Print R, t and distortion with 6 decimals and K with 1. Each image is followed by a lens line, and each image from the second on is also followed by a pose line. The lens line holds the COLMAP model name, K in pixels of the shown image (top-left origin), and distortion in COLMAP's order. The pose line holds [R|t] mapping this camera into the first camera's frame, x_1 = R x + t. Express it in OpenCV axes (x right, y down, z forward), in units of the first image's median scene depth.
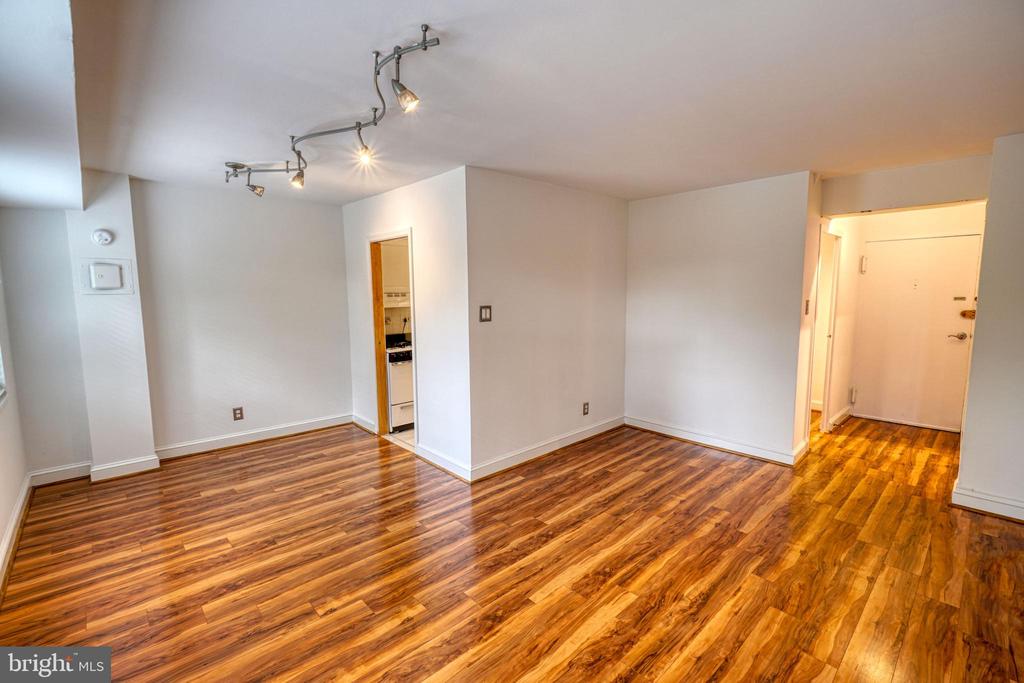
lens RADIAL K [[451.0, 0, 507.3], [0, 451.0, 337.4], [0, 0, 1]] dist [0.002199, -0.004577]
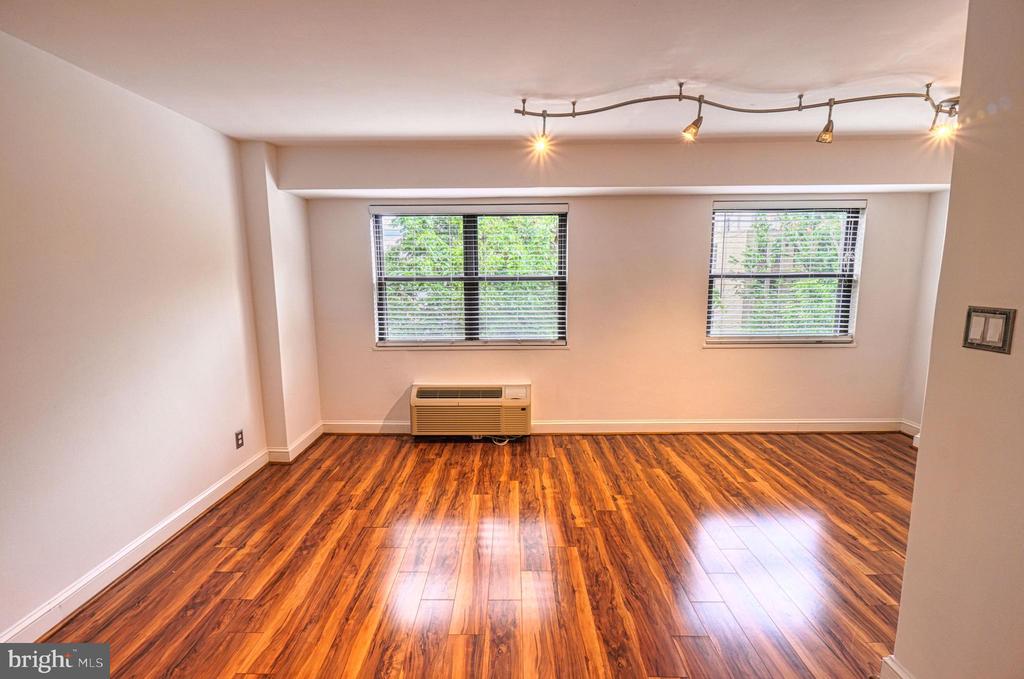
lens RADIAL K [[451.0, 0, 507.1], [0, 451.0, 330.8], [0, 0, 1]] dist [0.002199, -0.004577]
pose [[-0.685988, 0.104204, -0.720113, 0.647232], [-0.064633, 0.977053, 0.202955, -0.135132], [0.724737, 0.185768, -0.663511, 1.299469]]
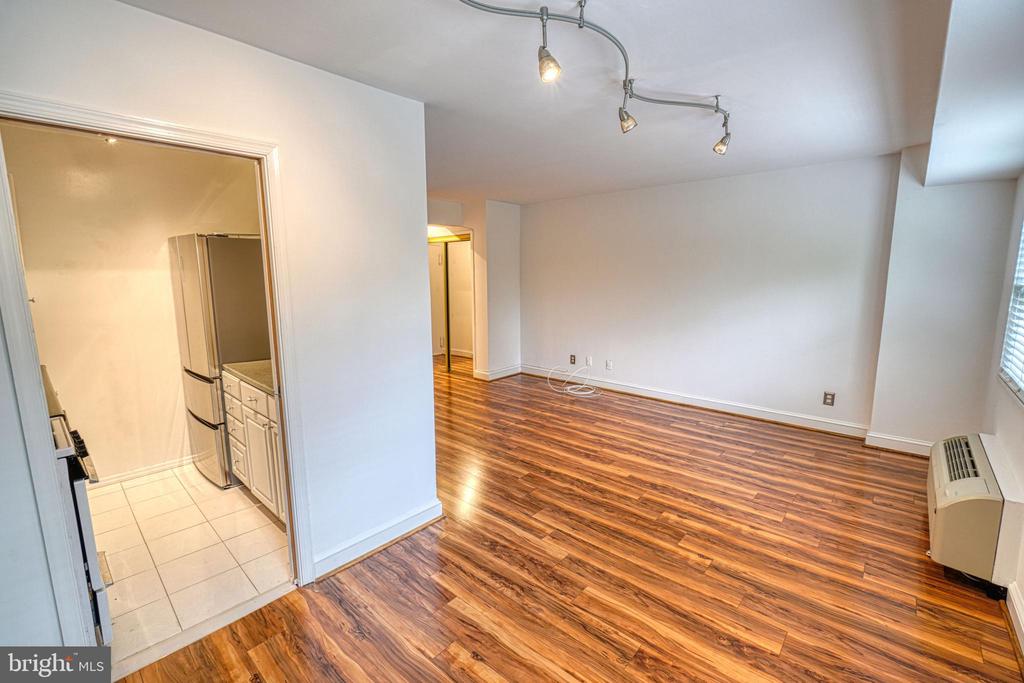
lens RADIAL K [[451.0, 0, 513.8], [0, 451.0, 336.3], [0, 0, 1]] dist [0.002199, -0.004577]
pose [[-0.106060, -0.135965, 0.985020, -1.124458], [0.109209, 0.983022, 0.147448, -0.123276], [-0.988344, 0.123211, -0.089411, 1.225401]]
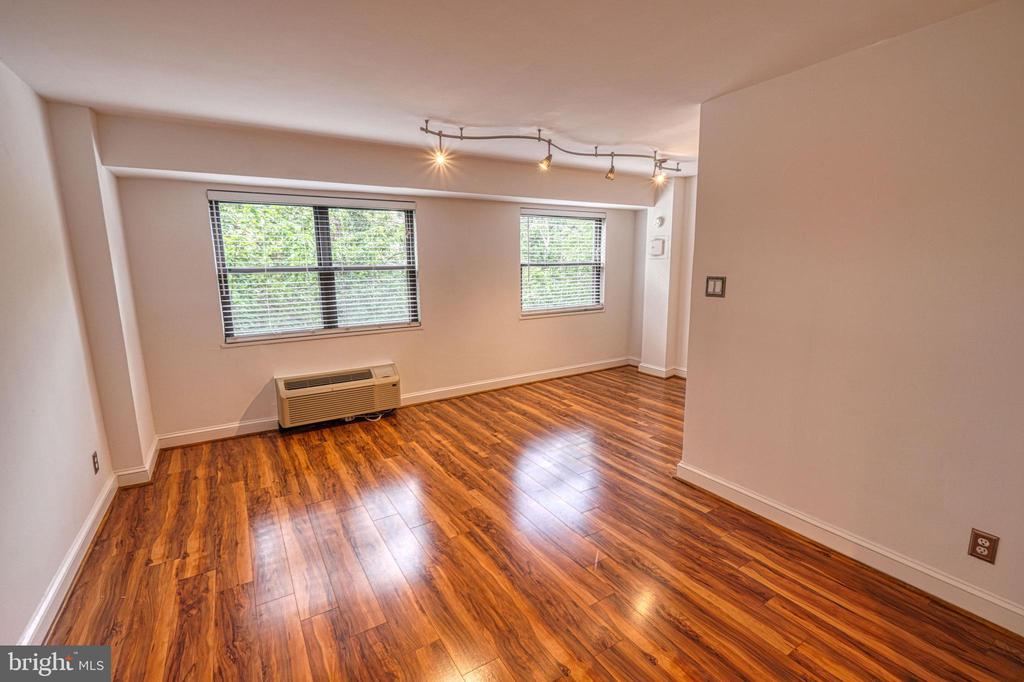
lens RADIAL K [[451.0, 0, 508.0], [0, 451.0, 332.2], [0, 0, 1]] dist [0.002199, -0.004577]
pose [[-0.190085, 0.161682, -0.968363, 1.063653], [-0.089823, 0.979345, 0.181147, -0.114527], [0.977650, 0.121415, -0.171636, 1.074165]]
